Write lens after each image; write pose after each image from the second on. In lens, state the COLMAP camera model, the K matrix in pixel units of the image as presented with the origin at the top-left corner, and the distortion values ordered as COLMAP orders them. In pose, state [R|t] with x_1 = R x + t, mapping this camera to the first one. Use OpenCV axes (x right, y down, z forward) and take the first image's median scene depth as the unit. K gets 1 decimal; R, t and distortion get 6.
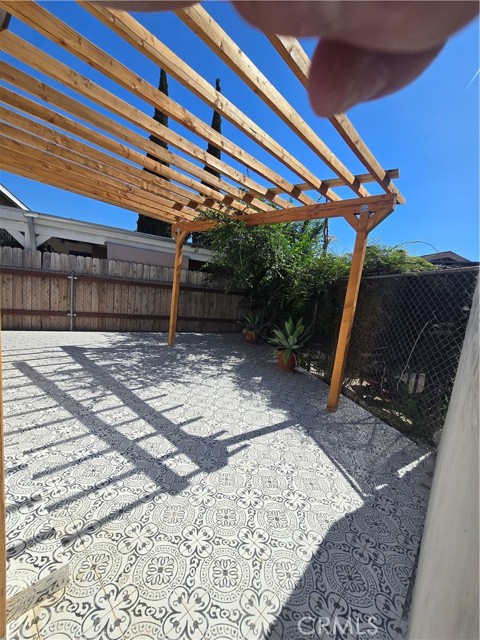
lens RADIAL K [[263.3, 0, 240.0], [0, 263.3, 320.0], [0, 0, 1]] dist [0.001038, -0.000041]
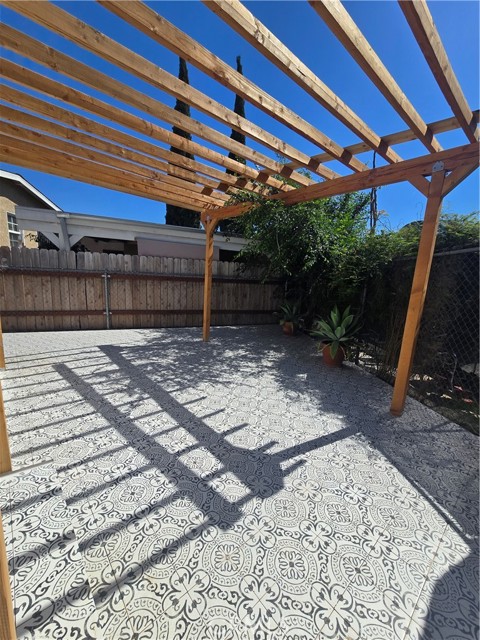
lens RADIAL K [[263.3, 0, 240.0], [0, 263.3, 320.0], [0, 0, 1]] dist [0.001038, -0.000041]
pose [[0.992593, -0.038816, -0.115120, -0.045206], [0.043108, 0.998456, 0.035035, -0.013366], [0.113582, -0.039738, 0.992734, 0.113153]]
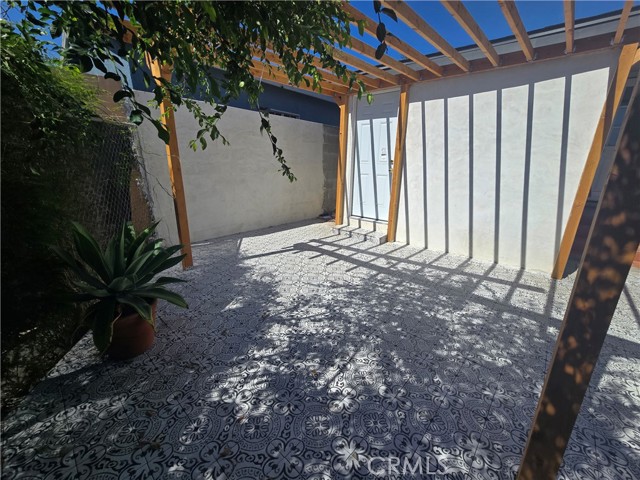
lens RADIAL K [[263.3, 0, 320.0], [0, 263.3, 240.0], [0, 0, 1]] dist [0.001038, -0.000041]
pose [[-0.991417, -0.127117, -0.030561, -0.126783], [-0.128842, 0.910278, 0.393438, -0.250562], [-0.022194, 0.393999, -0.918843, 1.988618]]
